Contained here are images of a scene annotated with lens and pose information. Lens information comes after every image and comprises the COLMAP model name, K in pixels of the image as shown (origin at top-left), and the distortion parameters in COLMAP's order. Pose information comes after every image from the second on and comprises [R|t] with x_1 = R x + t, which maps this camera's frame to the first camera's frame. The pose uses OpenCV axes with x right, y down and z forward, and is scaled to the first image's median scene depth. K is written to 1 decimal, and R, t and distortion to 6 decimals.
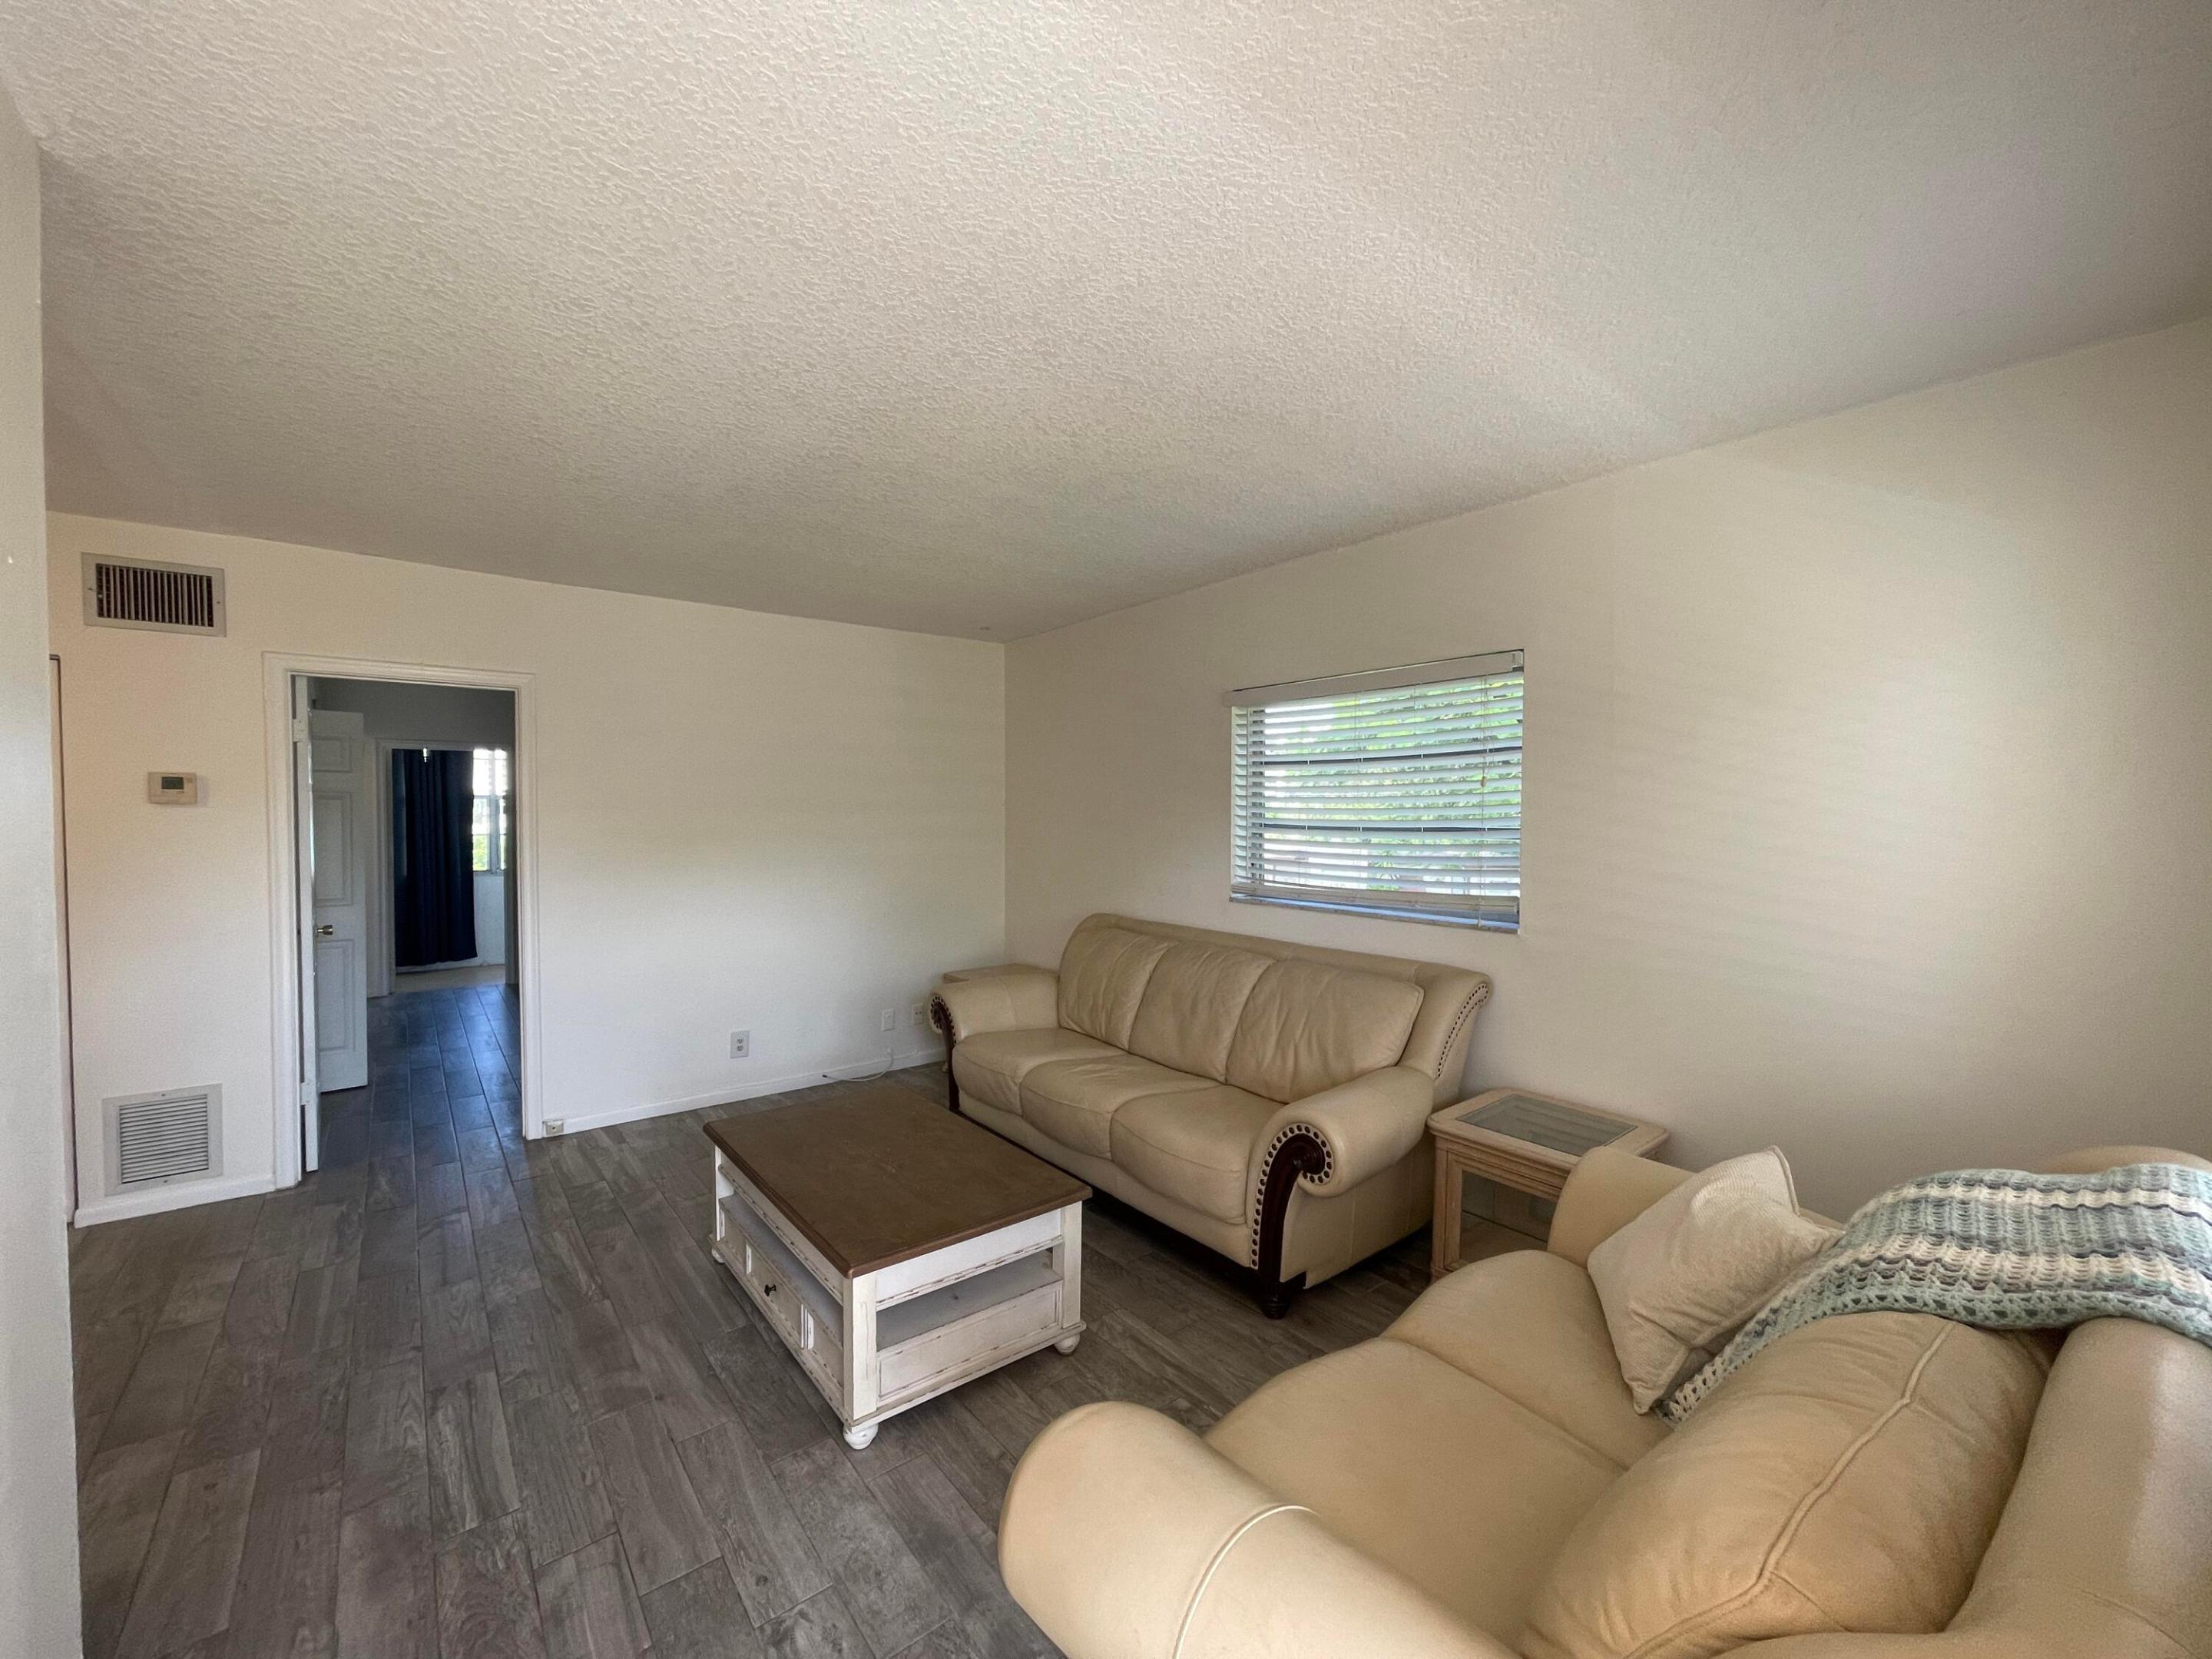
lens RADIAL K [[886.4, 0, 1102.0], [0, 886.4, 834.0], [0, 0, 1]] dist [-0.000193, -0.002162]
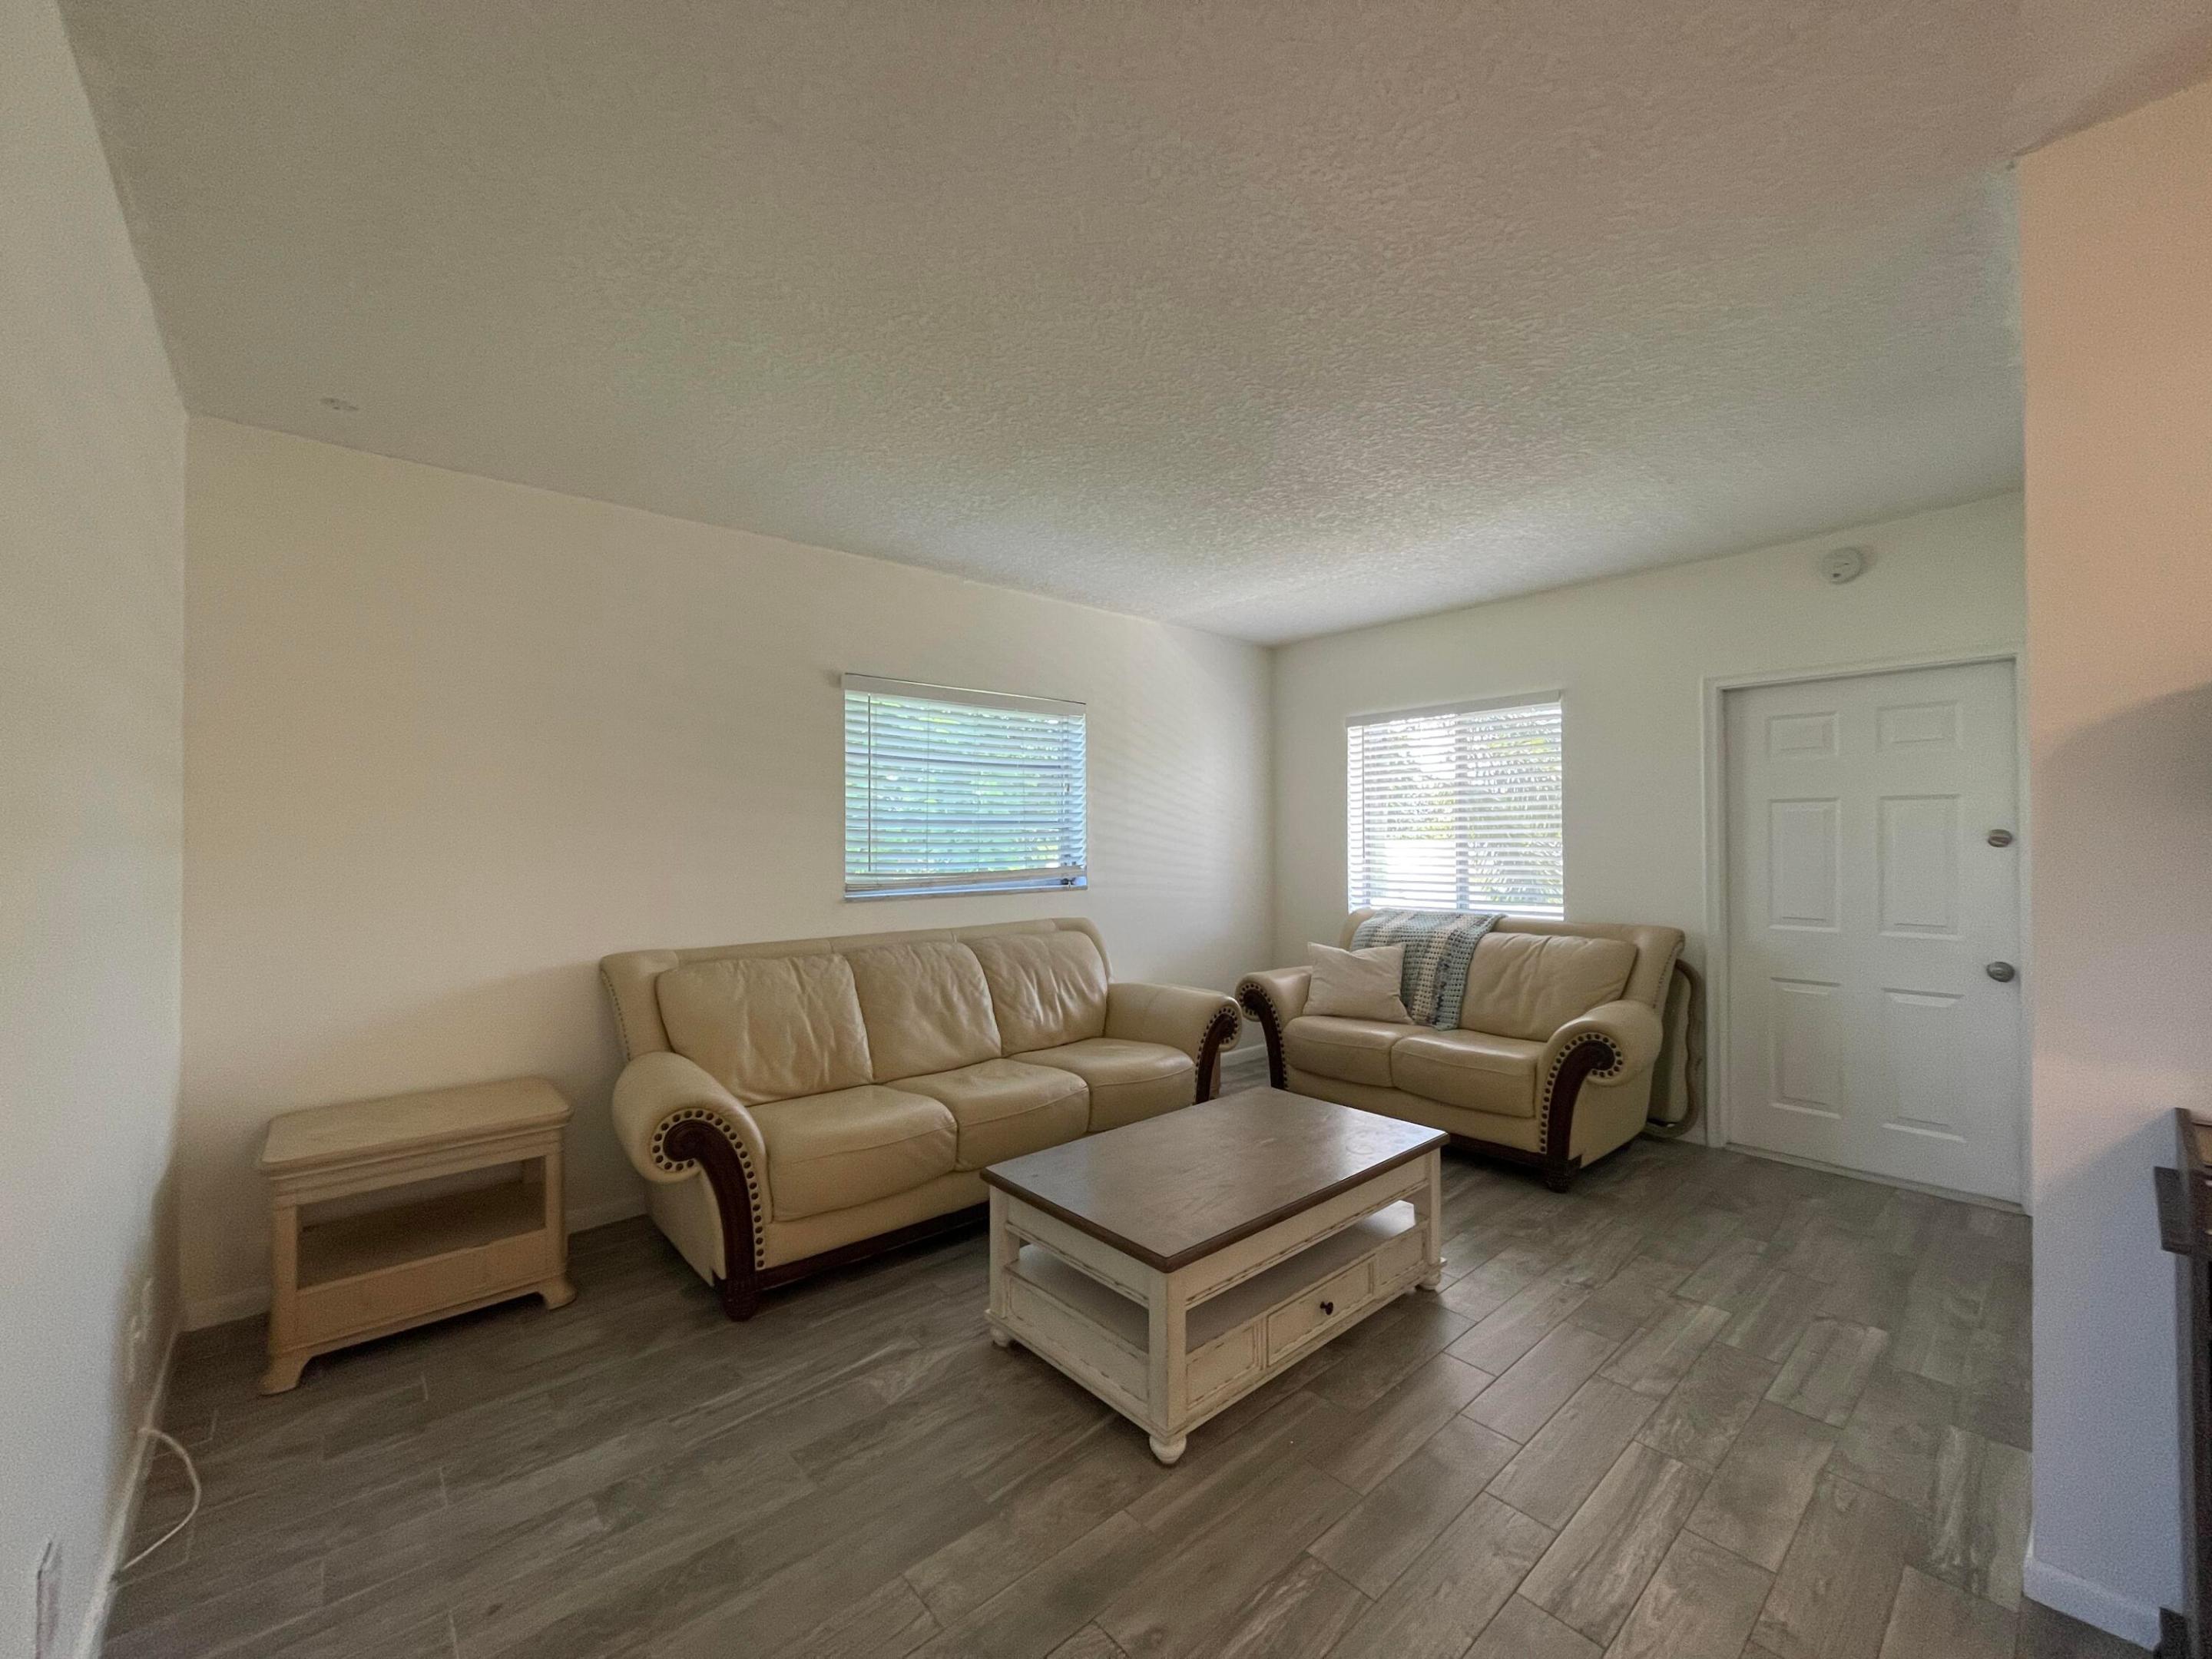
lens RADIAL K [[886.4, 0, 1096.2], [0, 886.4, 833.8], [0, 0, 1]] dist [-0.000193, -0.002162]
pose [[-0.043211, -0.001545, 0.999065, -1.313845], [0.031422, 0.999502, 0.002904, 0.018634], [-0.998572, 0.031518, -0.043140, 1.300877]]
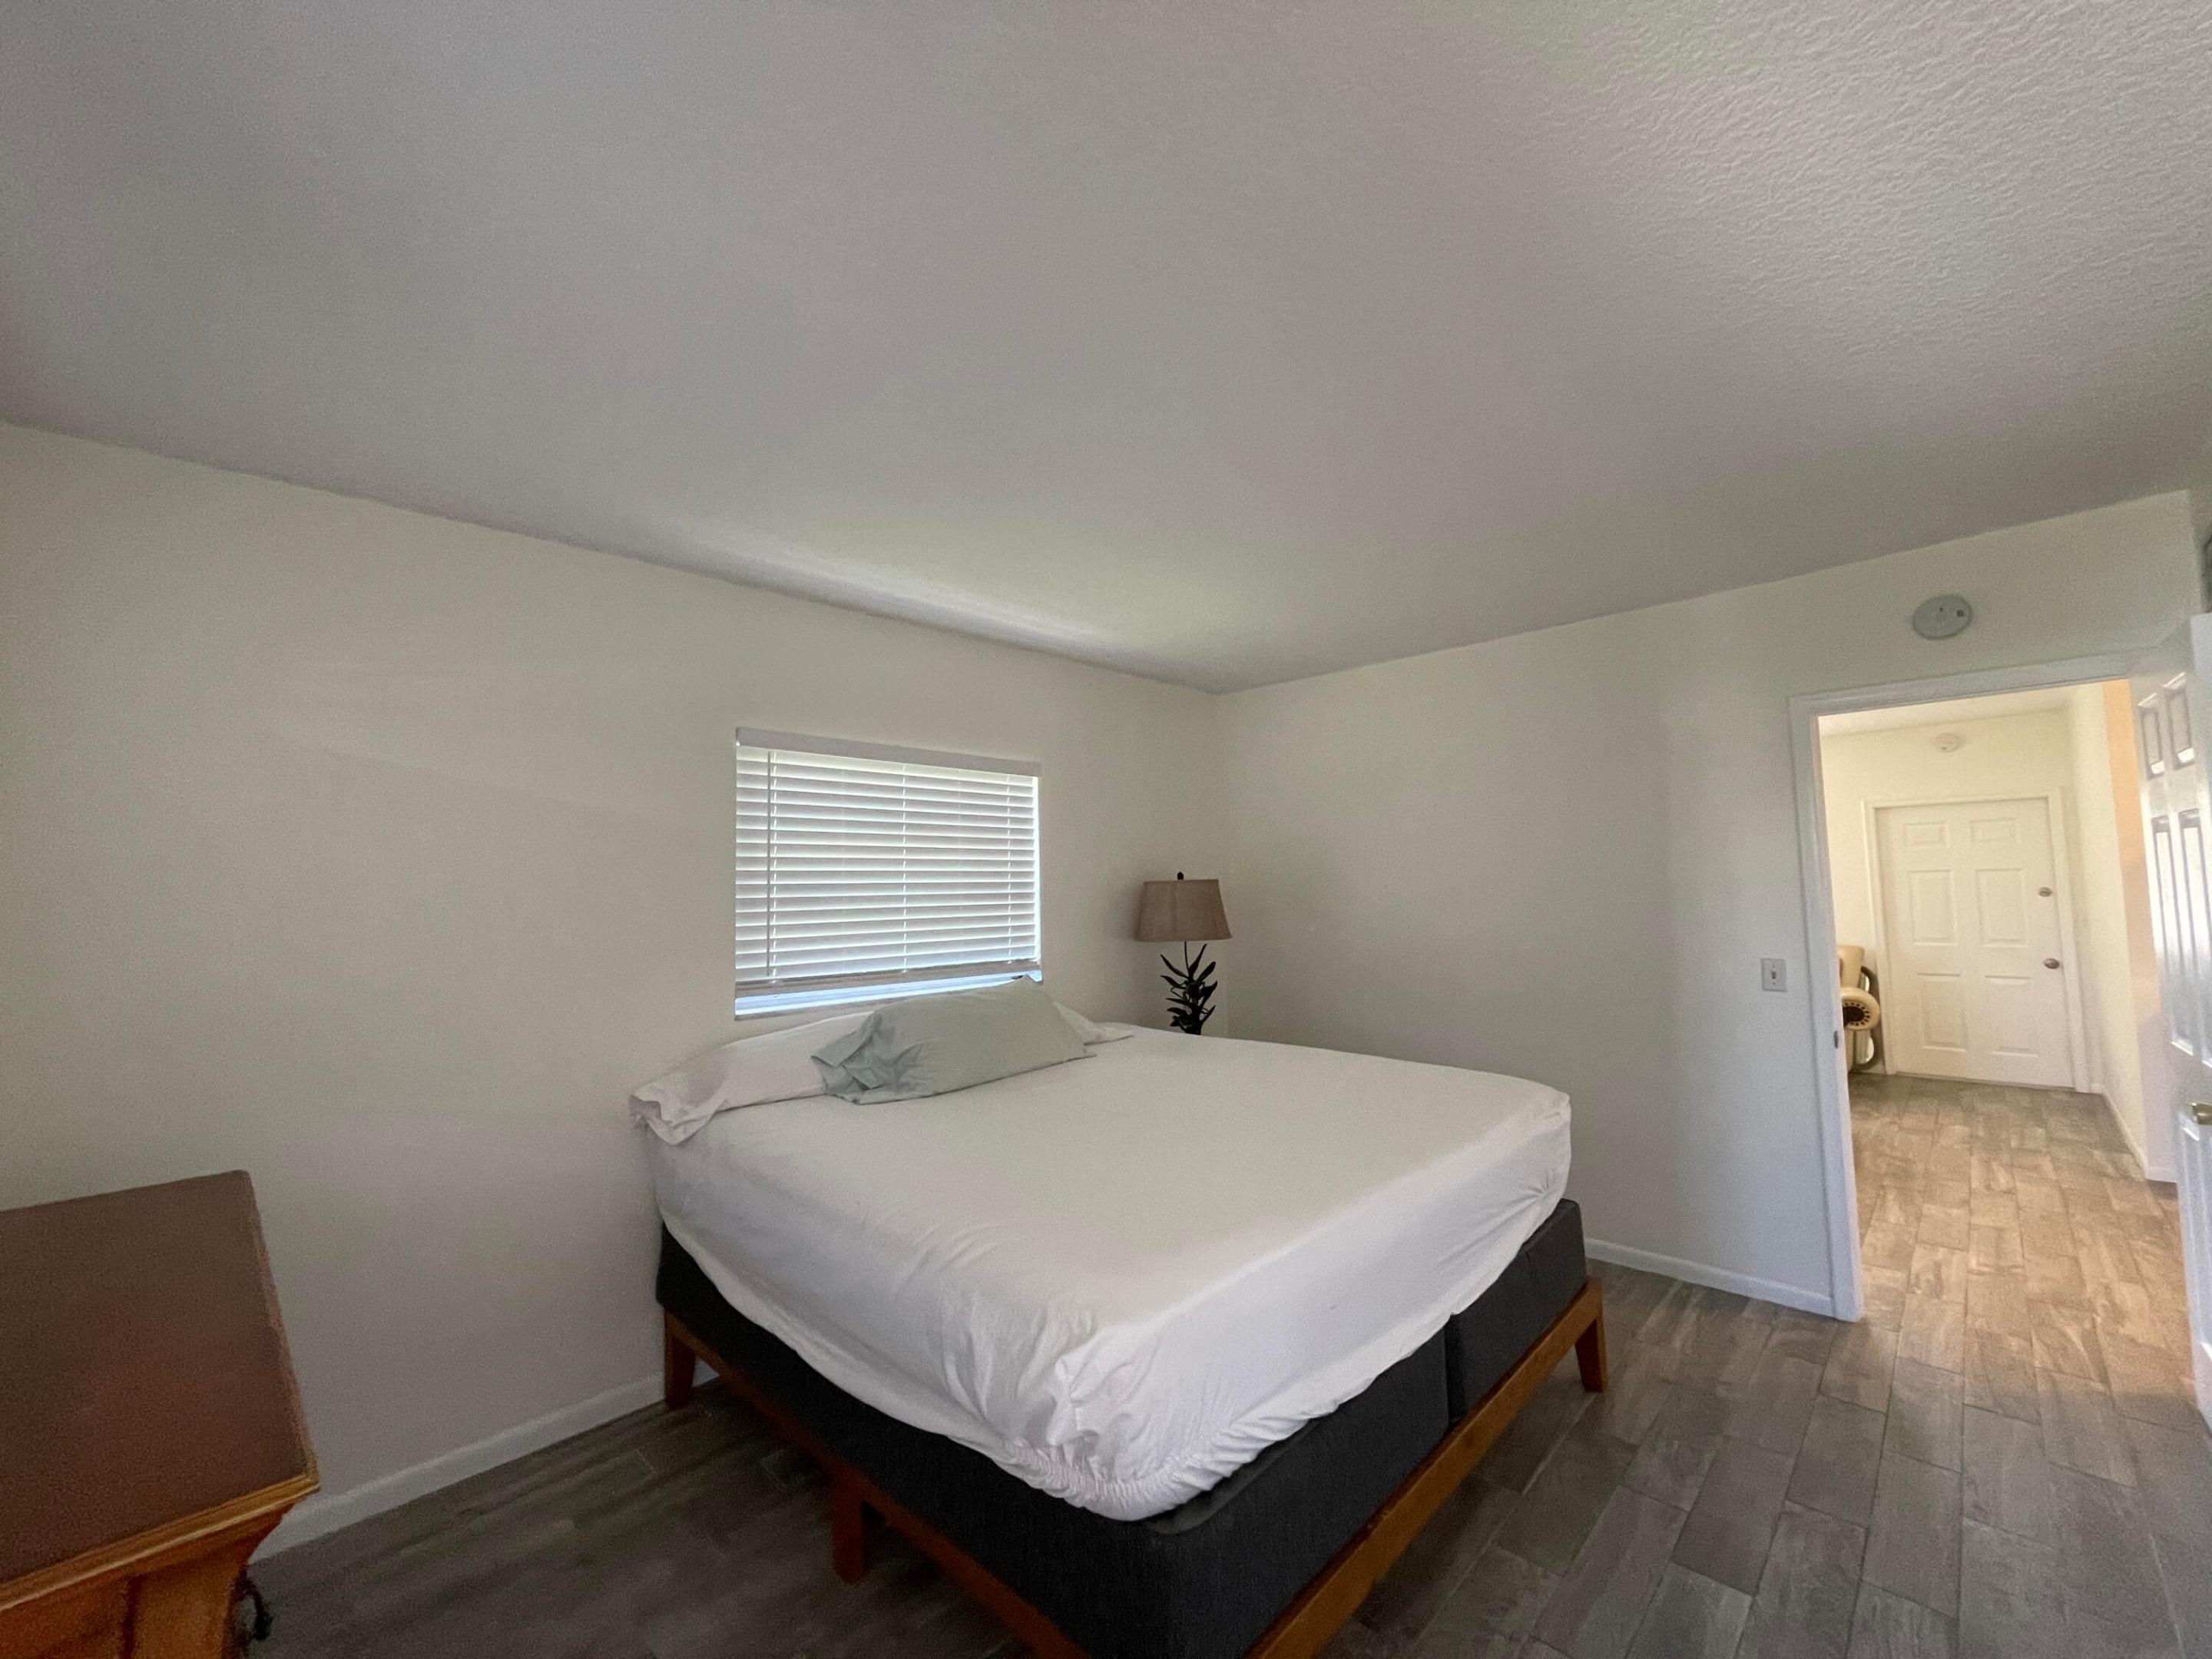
lens RADIAL K [[886.4, 0, 1093.3], [0, 886.4, 827.5], [0, 0, 1]] dist [-0.000193, -0.002162]
pose [[-0.113794, 0.064322, 0.991420, -2.238287], [0.046801, 0.997141, -0.059322, -0.089201], [-0.992401, 0.039649, -0.116479, 2.859899]]
